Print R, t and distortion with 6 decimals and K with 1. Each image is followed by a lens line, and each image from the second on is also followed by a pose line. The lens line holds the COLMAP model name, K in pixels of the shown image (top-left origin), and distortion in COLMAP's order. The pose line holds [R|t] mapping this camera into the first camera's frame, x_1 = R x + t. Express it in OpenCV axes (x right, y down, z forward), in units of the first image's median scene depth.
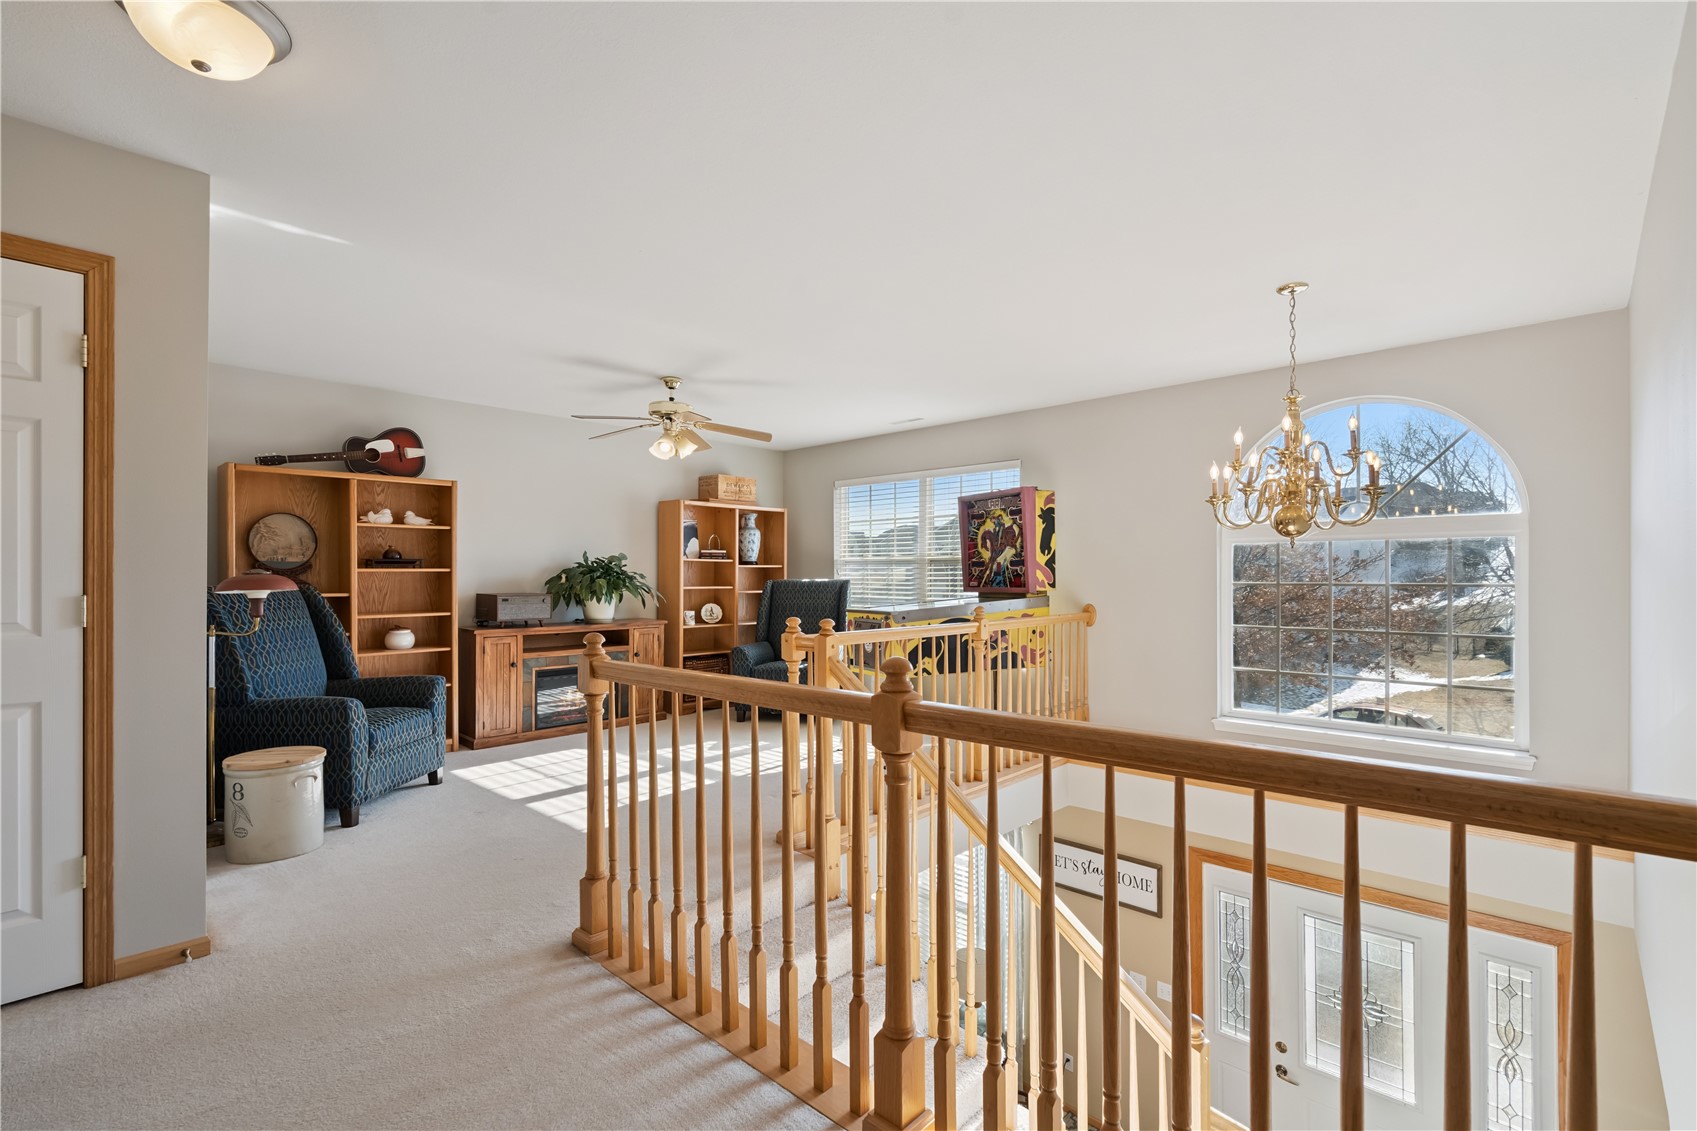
lens RADIAL K [[771.7, 0, 851.4], [0, 771.7, 570.4], [0, 0, 1]] dist [-0.001613, -0.000124]
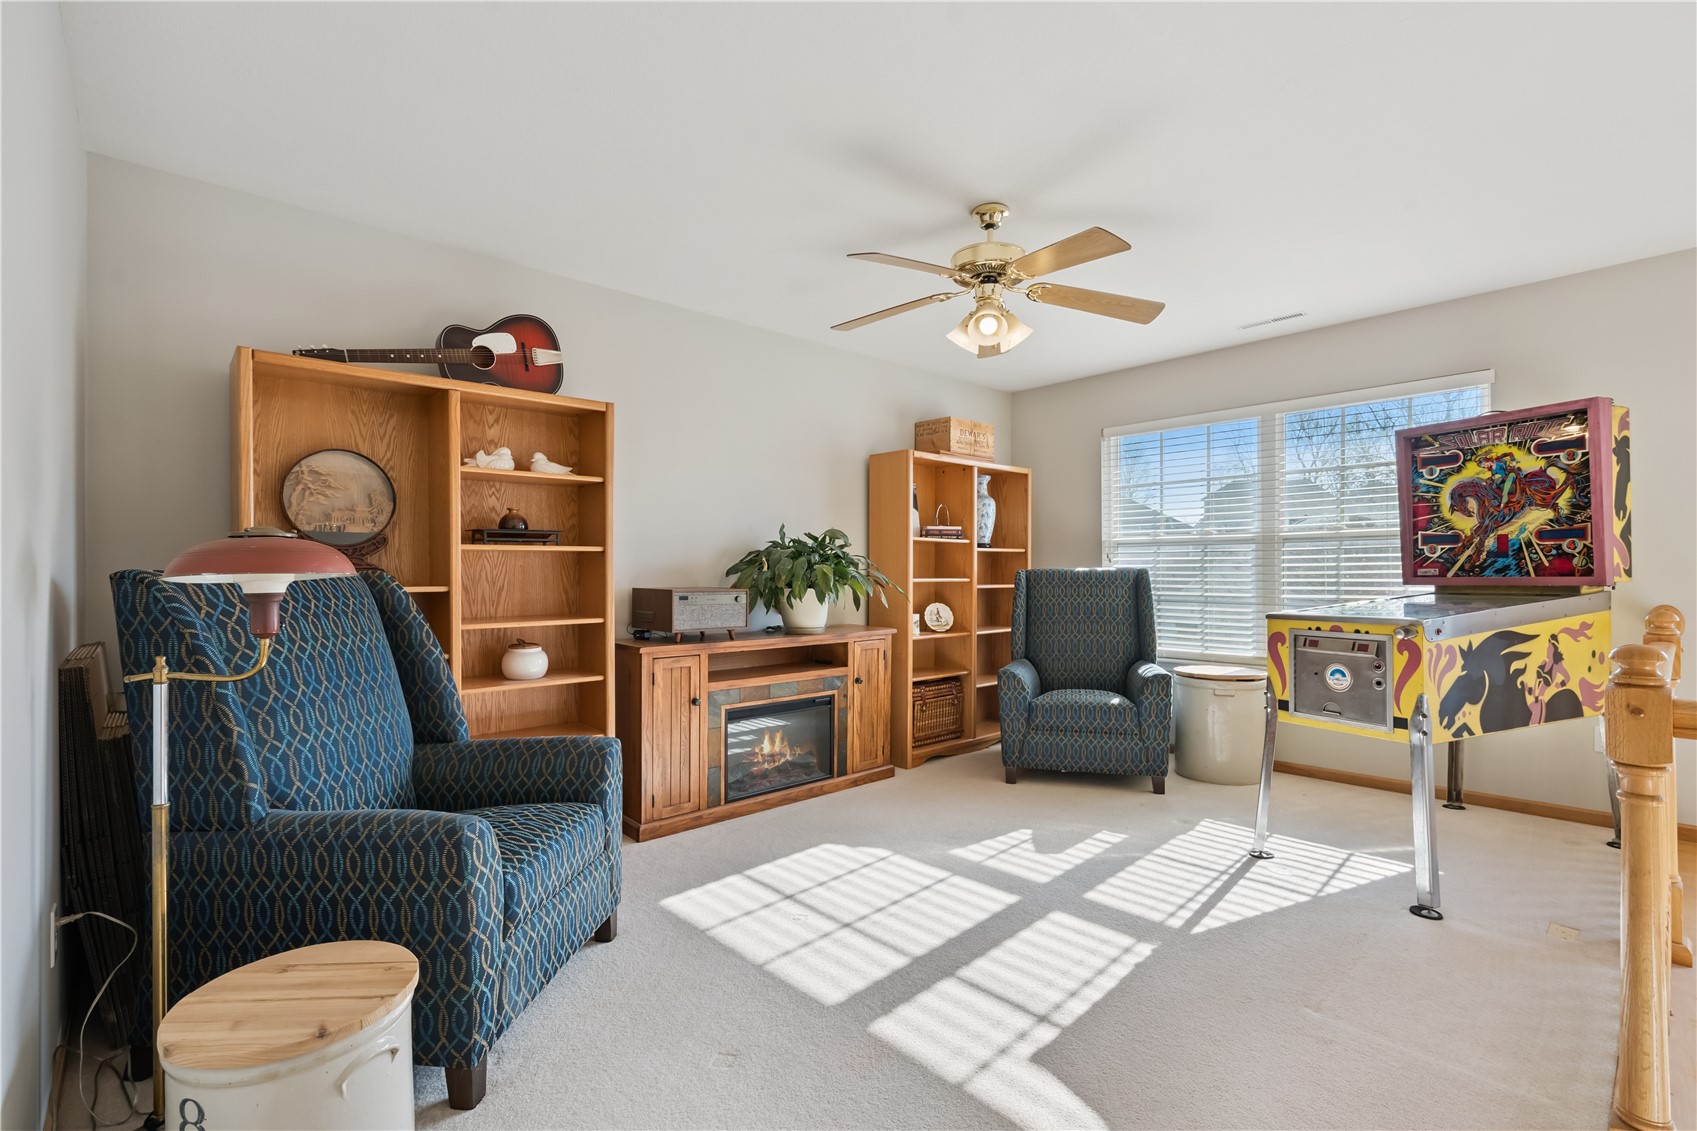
lens RADIAL K [[771.7, 0, 851.4], [0, 771.7, 570.4], [0, 0, 1]] dist [-0.001613, -0.000124]
pose [[0.997395, -0.001880, -0.072110, -0.274484], [0.002068, 0.999995, 0.002533, 0.015074], [0.072105, -0.002676, 0.997393, 0.395898]]
